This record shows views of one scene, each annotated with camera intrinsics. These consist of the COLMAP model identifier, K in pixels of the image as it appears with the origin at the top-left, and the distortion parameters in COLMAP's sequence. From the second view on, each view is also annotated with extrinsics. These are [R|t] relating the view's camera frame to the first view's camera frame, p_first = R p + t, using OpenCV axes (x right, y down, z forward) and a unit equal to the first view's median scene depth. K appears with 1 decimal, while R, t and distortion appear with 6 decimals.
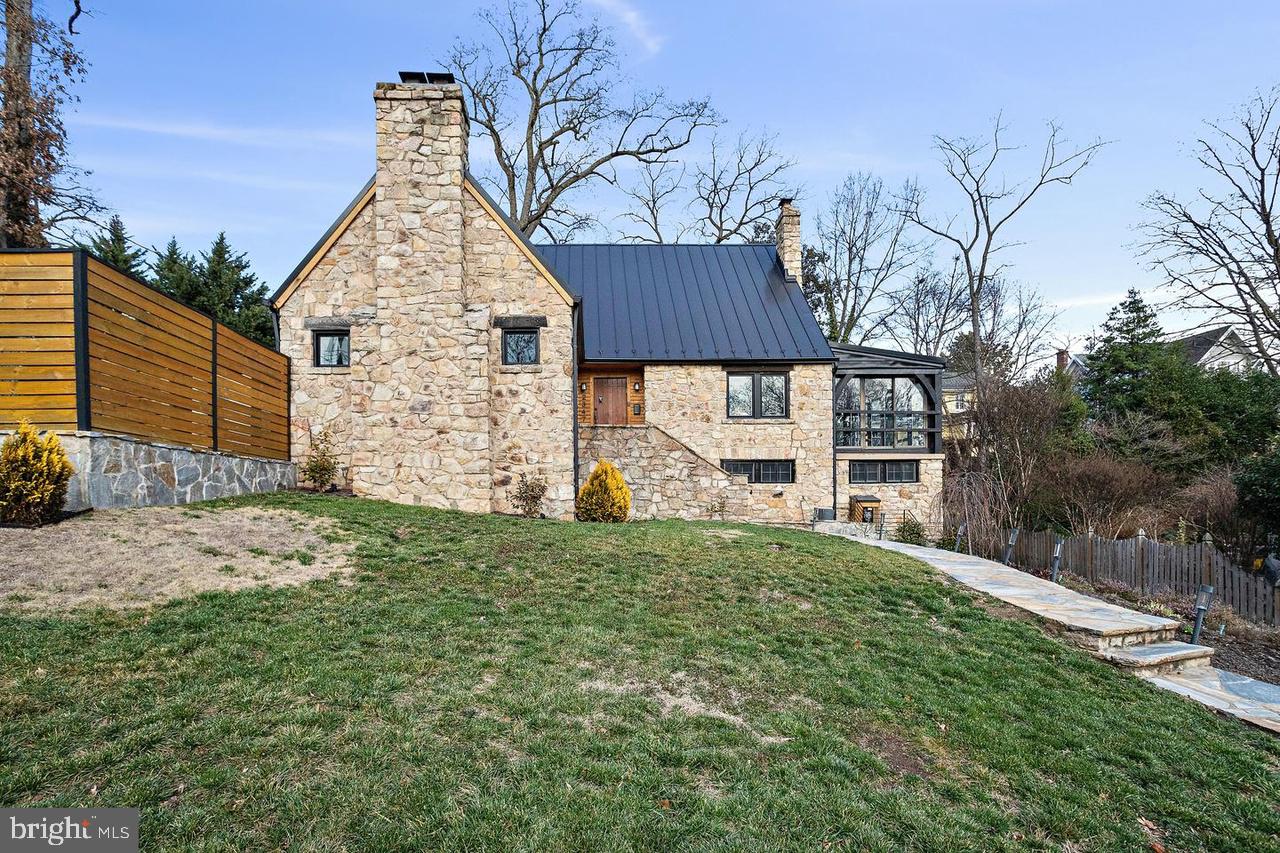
lens RADIAL K [[657.4, 0, 580.9], [0, 657.4, 503.0], [0, 0, 1]] dist [-0.022287, 0.000383]
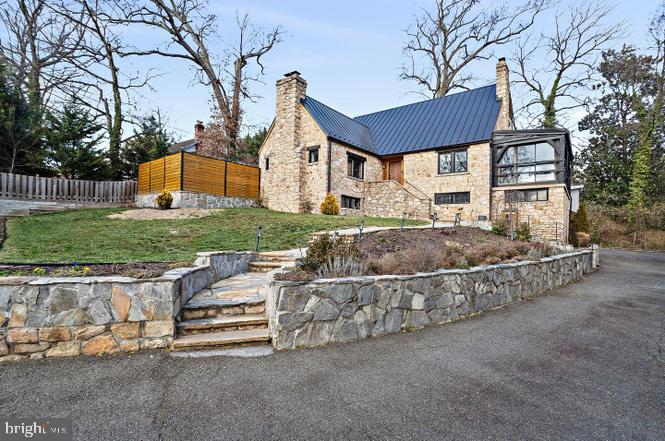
lens RADIAL K [[327.5, 0, 332.0], [0, 327.5, 224.2], [0, 0, 1]] dist [-0.053710, 0.031588]
pose [[0.785374, 0.001742, -0.619020, 0.628771], [-0.017541, 0.999657, -0.019443, 0.063440], [0.618773, 0.026128, 0.785135, -0.051364]]
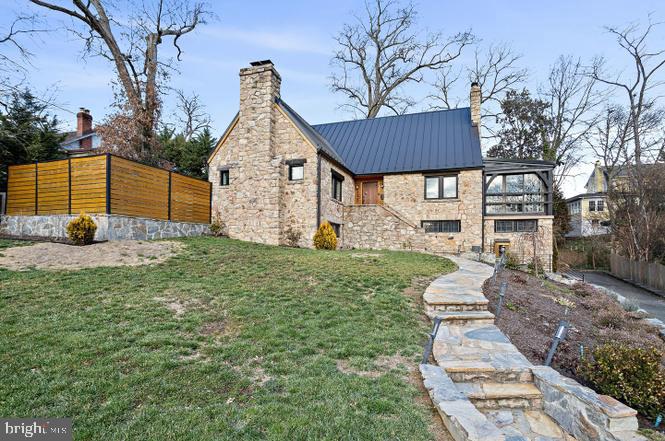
lens RADIAL K [[331.6, 0, 334.0], [0, 331.6, 238.3], [0, 0, 1]] dist [-0.044425, 0.025423]
pose [[0.945038, 0.002660, -0.326951, 0.298558], [-0.008553, 0.999826, -0.016587, 0.006344], [0.326849, 0.018472, 0.944896, -0.028294]]
